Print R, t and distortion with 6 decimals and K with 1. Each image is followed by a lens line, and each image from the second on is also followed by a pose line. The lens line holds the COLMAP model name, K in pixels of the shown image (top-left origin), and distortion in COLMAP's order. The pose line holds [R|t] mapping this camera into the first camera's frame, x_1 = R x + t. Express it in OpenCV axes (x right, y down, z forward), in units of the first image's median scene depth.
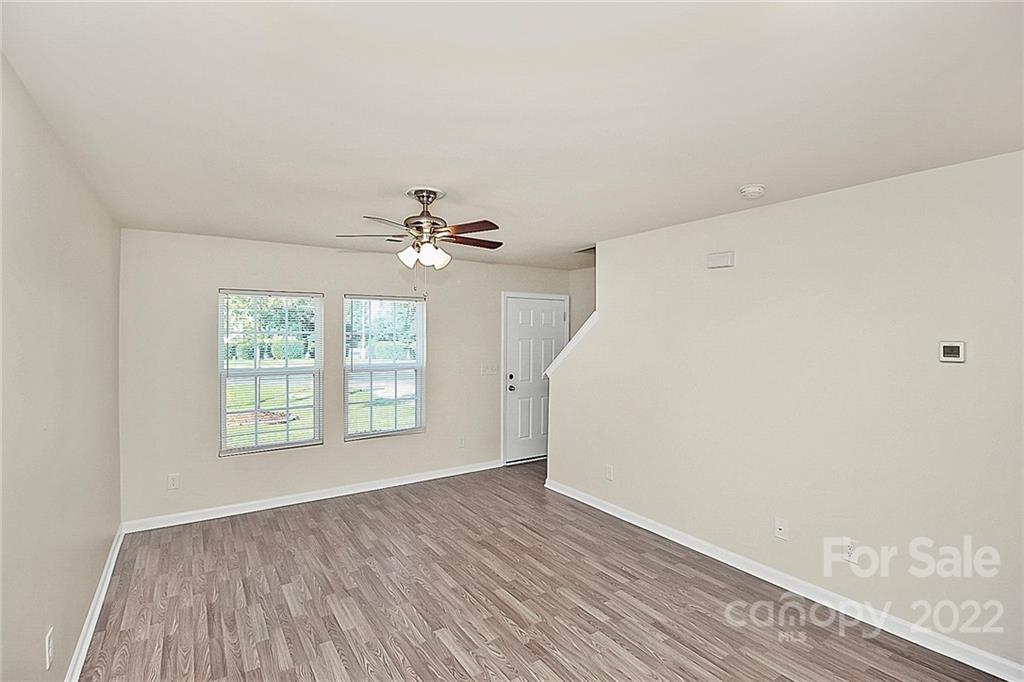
lens RADIAL K [[481.9, 0, 512.0], [0, 481.9, 341.0], [0, 0, 1]] dist [-0.013677, -0.000955]
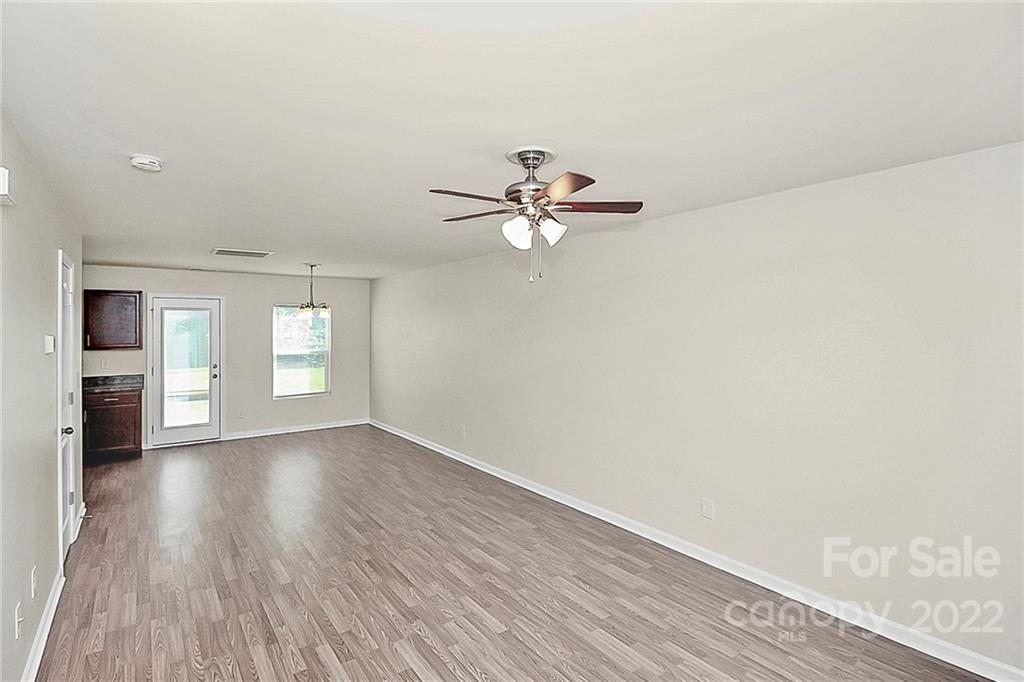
lens RADIAL K [[496.1, 0, 510.2], [0, 496.1, 330.7], [0, 0, 1]] dist [-0.016838, -0.000808]
pose [[-0.998511, 0.000223, -0.054555, -0.070980], [-0.001301, 0.999610, 0.027908, -0.025943], [0.054540, 0.027937, -0.998121, 1.271505]]
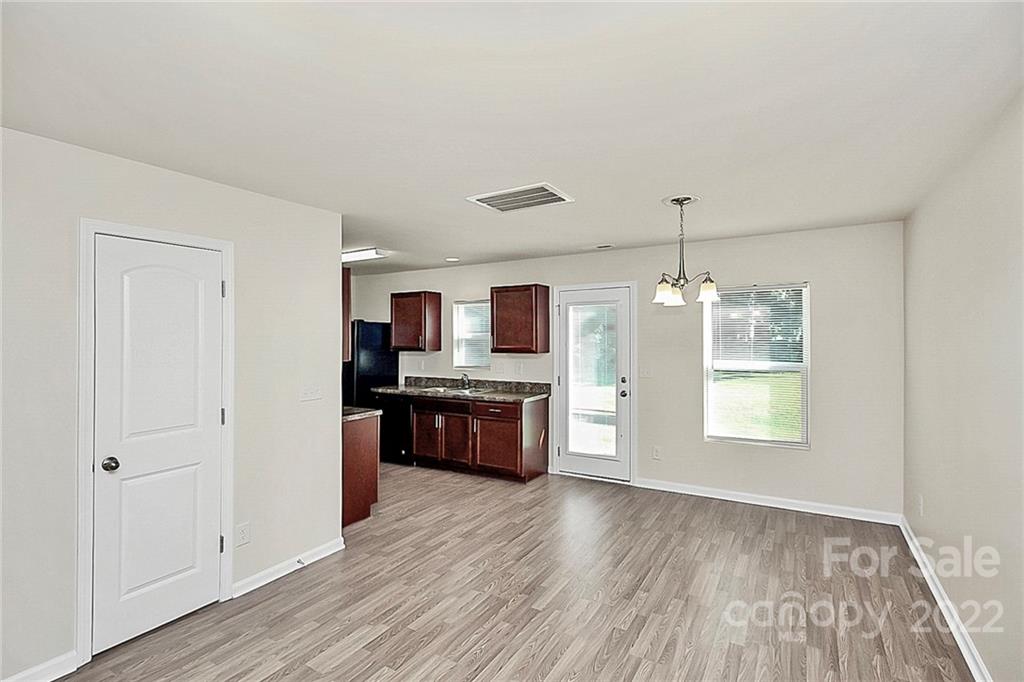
lens RADIAL K [[496.1, 0, 510.2], [0, 496.1, 330.7], [0, 0, 1]] dist [-0.016838, -0.000808]
pose [[-0.438687, 0.006759, 0.898614, -0.134463], [0.025477, 0.999663, 0.004918, 0.009539], [-0.898279, 0.025051, -0.438712, 0.291258]]
